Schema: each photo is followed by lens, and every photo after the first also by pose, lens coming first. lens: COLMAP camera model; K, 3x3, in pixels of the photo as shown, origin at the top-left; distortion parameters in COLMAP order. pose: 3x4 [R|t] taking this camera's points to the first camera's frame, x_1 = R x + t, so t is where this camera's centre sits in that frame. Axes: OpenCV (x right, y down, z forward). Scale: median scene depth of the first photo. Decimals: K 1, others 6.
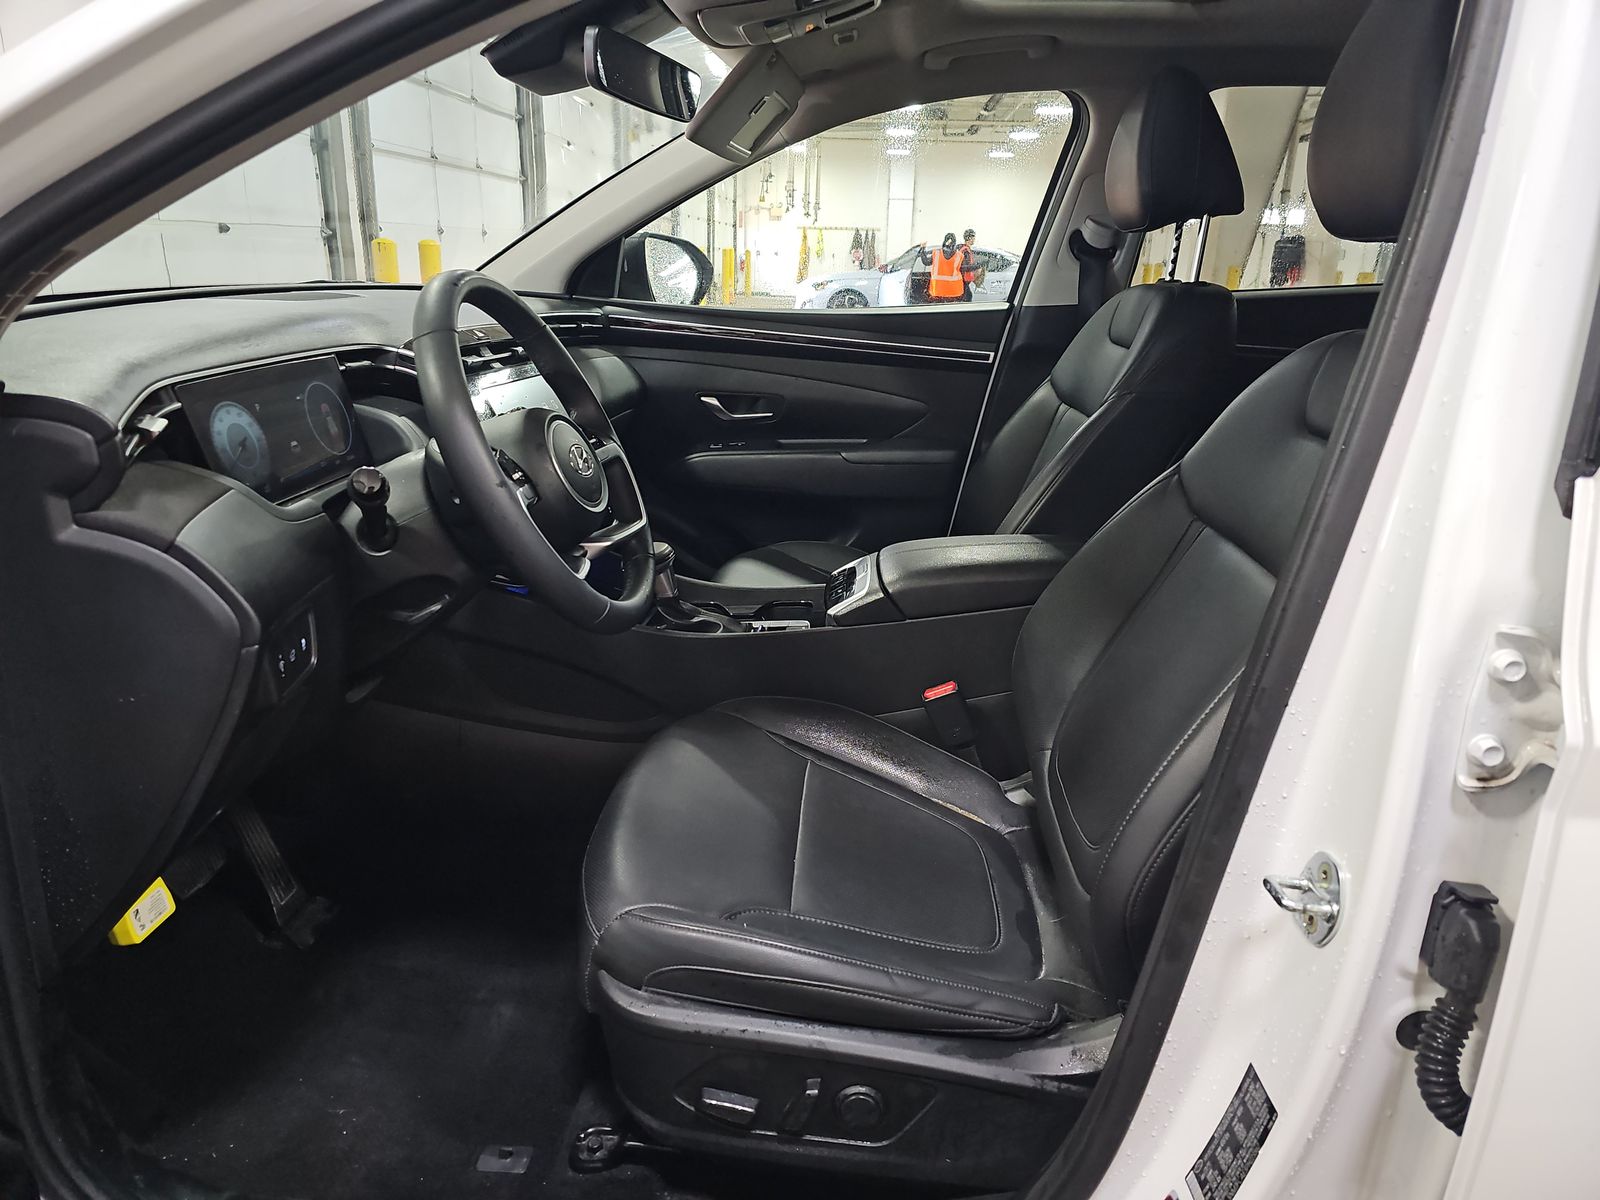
lens RADIAL K [[1060.5, 0, 797.0], [0, 1060.5, 607.4], [0, 0, 1]] dist [0.041089, -0.032409]
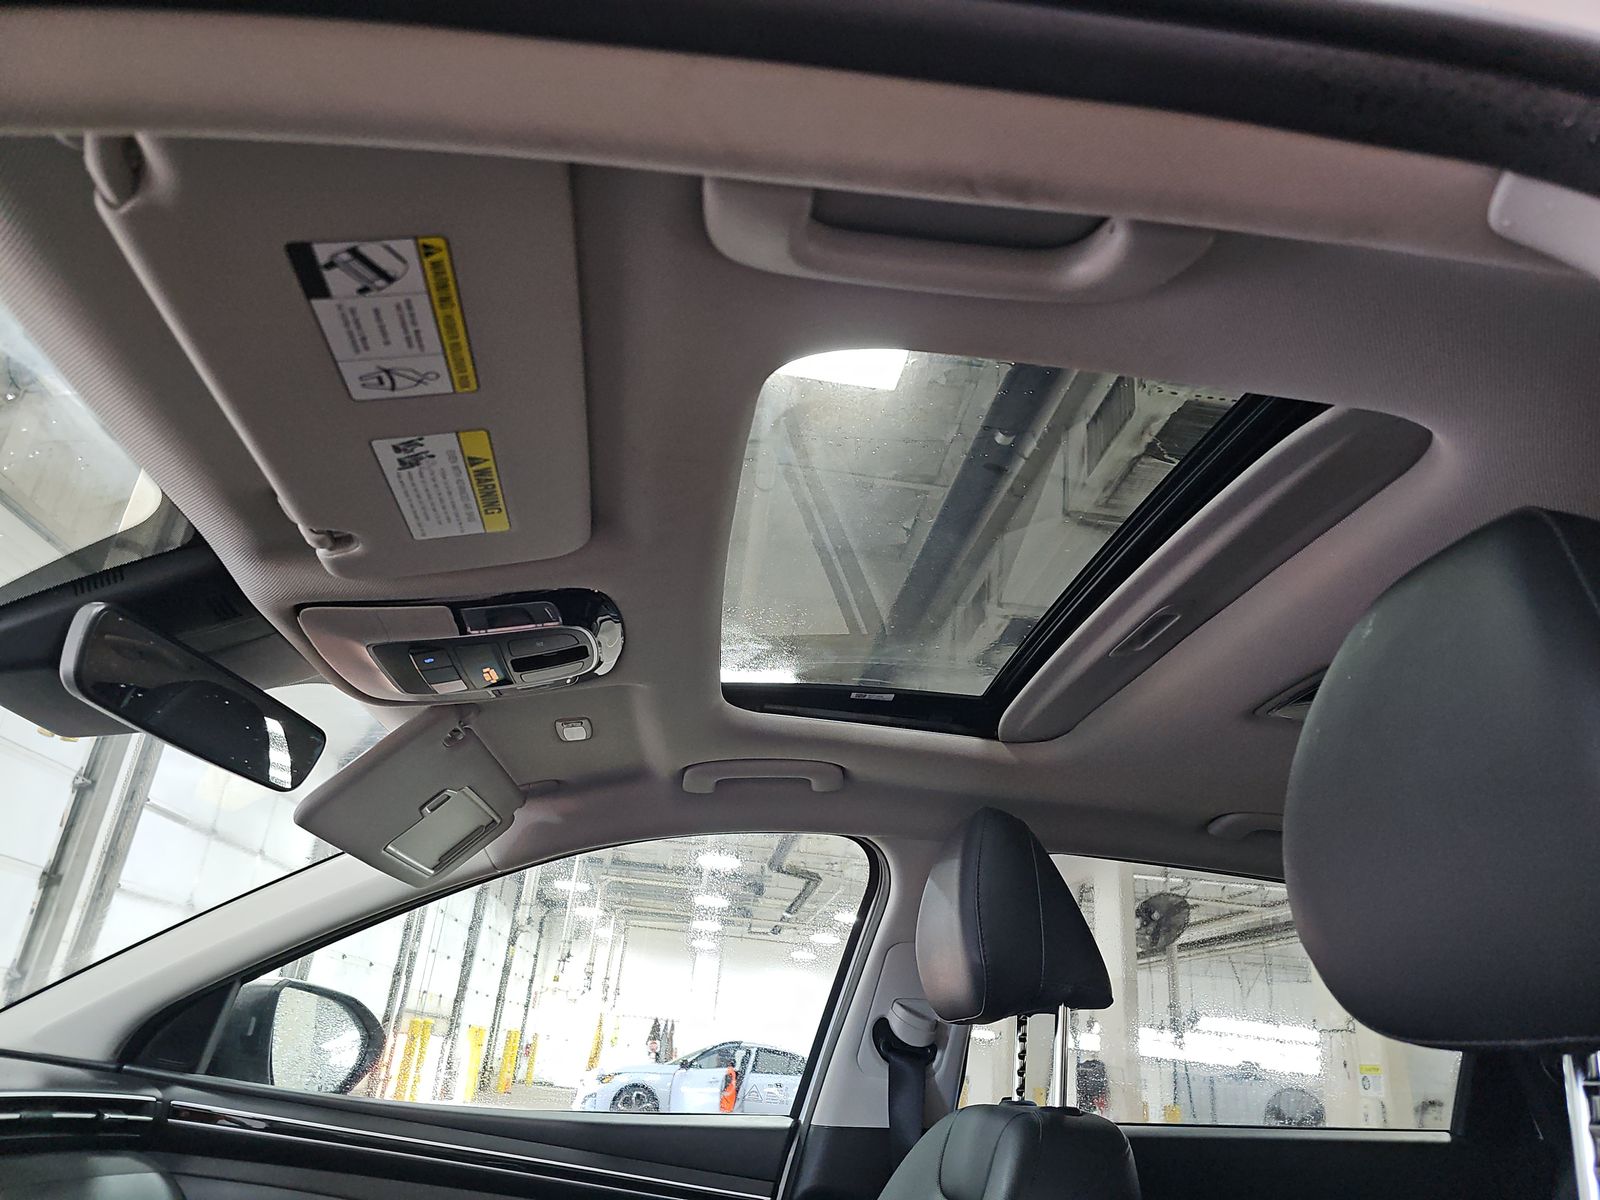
lens RADIAL K [[1060.5, 0, 795.1], [0, 1060.5, 591.4], [0, 0, 1]] dist [0.041089, -0.032409]
pose [[0.983202, 0.127028, 0.131063, 0.063964], [-0.008116, 0.747791, -0.663884, -0.078202], [-0.182340, 0.651669, 0.736261, 0.255799]]
